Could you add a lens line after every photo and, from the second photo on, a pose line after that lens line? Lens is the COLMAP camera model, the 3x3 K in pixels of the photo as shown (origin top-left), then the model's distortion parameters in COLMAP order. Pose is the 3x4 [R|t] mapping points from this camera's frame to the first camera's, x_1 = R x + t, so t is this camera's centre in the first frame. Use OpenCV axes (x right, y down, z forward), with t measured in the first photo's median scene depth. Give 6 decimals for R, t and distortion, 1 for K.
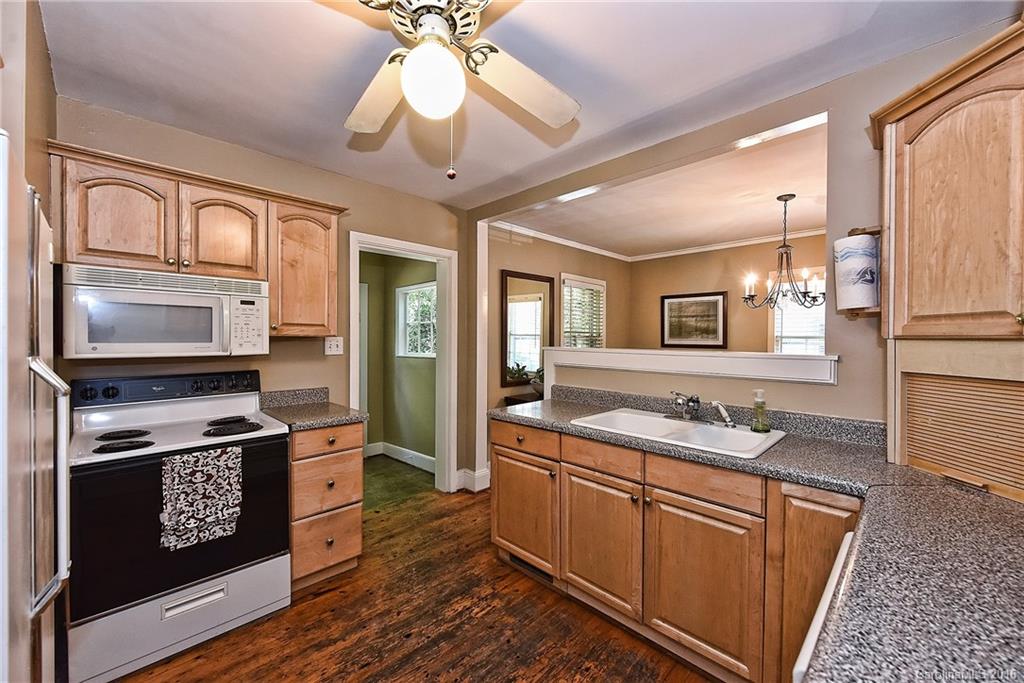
lens RADIAL K [[403.6, 0, 512.8], [0, 403.6, 340.7], [0, 0, 1]] dist [0.002941, -0.001422]
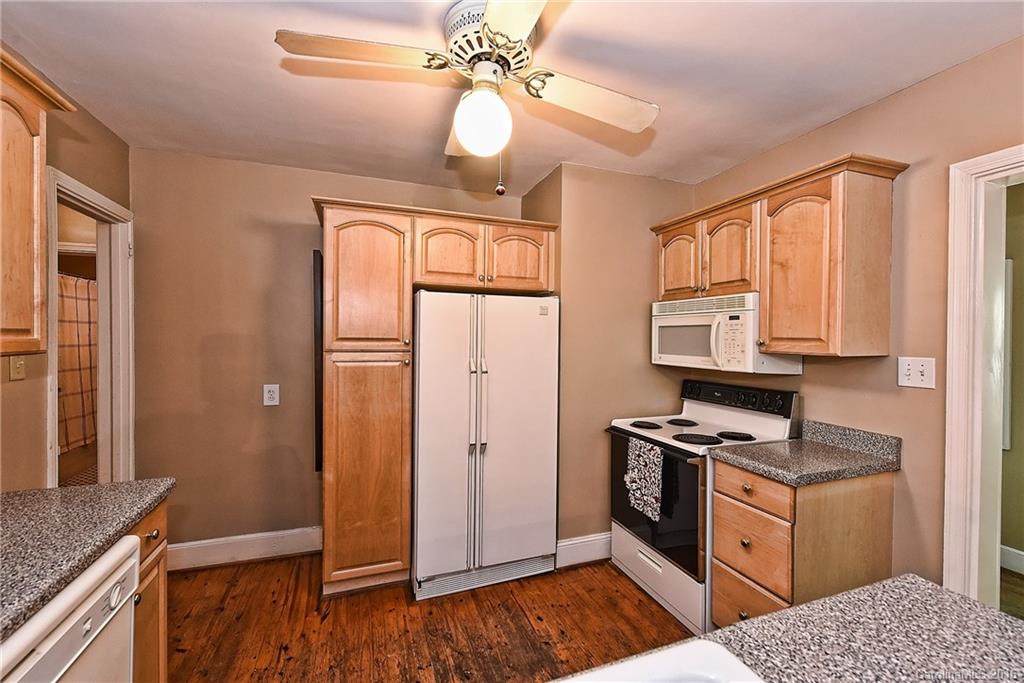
lens RADIAL K [[430.4, 0, 518.4], [0, 430.4, 340.7], [0, 0, 1]] dist [0.003105, -0.000836]
pose [[-0.410084, 0.003098, -0.912042, 0.615247], [-0.016595, 0.999803, 0.010858, -0.050646], [0.911897, 0.019588, -0.409952, 1.165197]]
